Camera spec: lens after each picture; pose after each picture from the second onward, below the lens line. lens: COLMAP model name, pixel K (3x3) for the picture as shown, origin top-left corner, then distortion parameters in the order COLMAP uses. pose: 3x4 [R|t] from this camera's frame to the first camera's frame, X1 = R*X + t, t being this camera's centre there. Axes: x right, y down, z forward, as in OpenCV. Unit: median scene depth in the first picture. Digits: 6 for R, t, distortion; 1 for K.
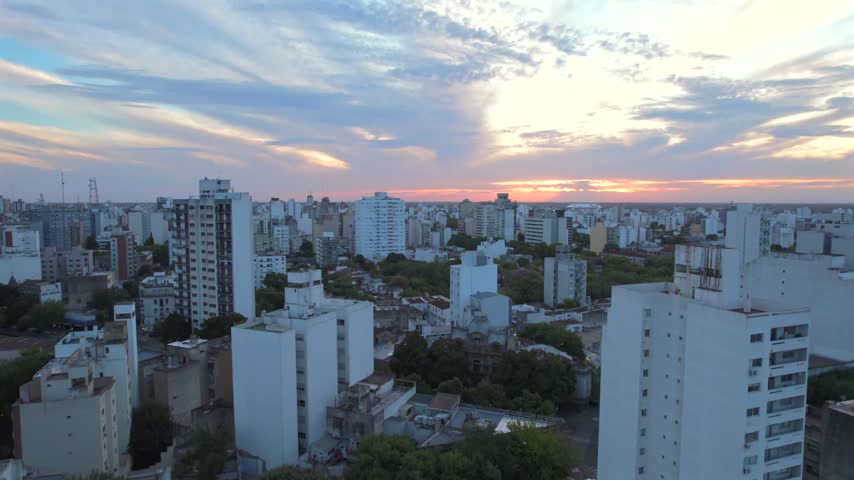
lens RADIAL K [[549.2, 0, 437.3], [0, 549.2, 251.6], [0, 0, 1]] dist [-0.063771, 0.049077]
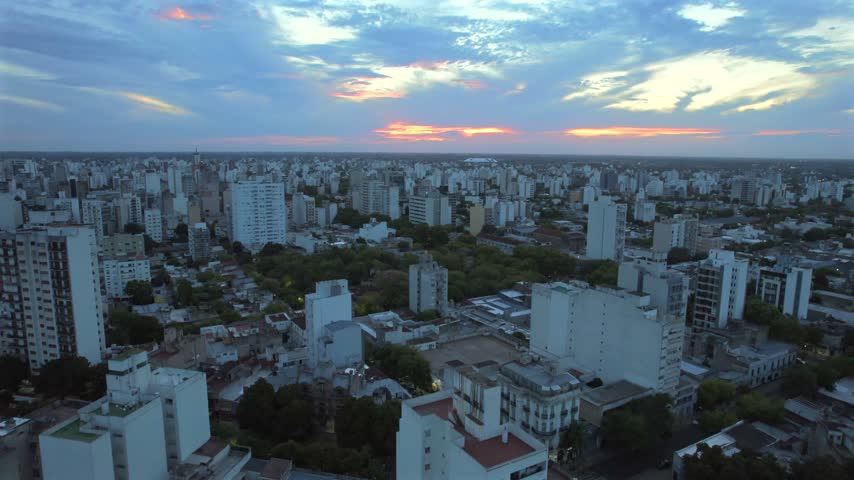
lens RADIAL K [[549.2, 0, 445.2], [0, 549.2, 232.4], [0, 0, 1]] dist [-0.063771, 0.049077]
pose [[0.984859, -0.020163, 0.172179, 0.106316], [0.005077, 0.996142, 0.087611, -0.176668], [-0.173281, -0.085410, 0.981162, -0.030083]]
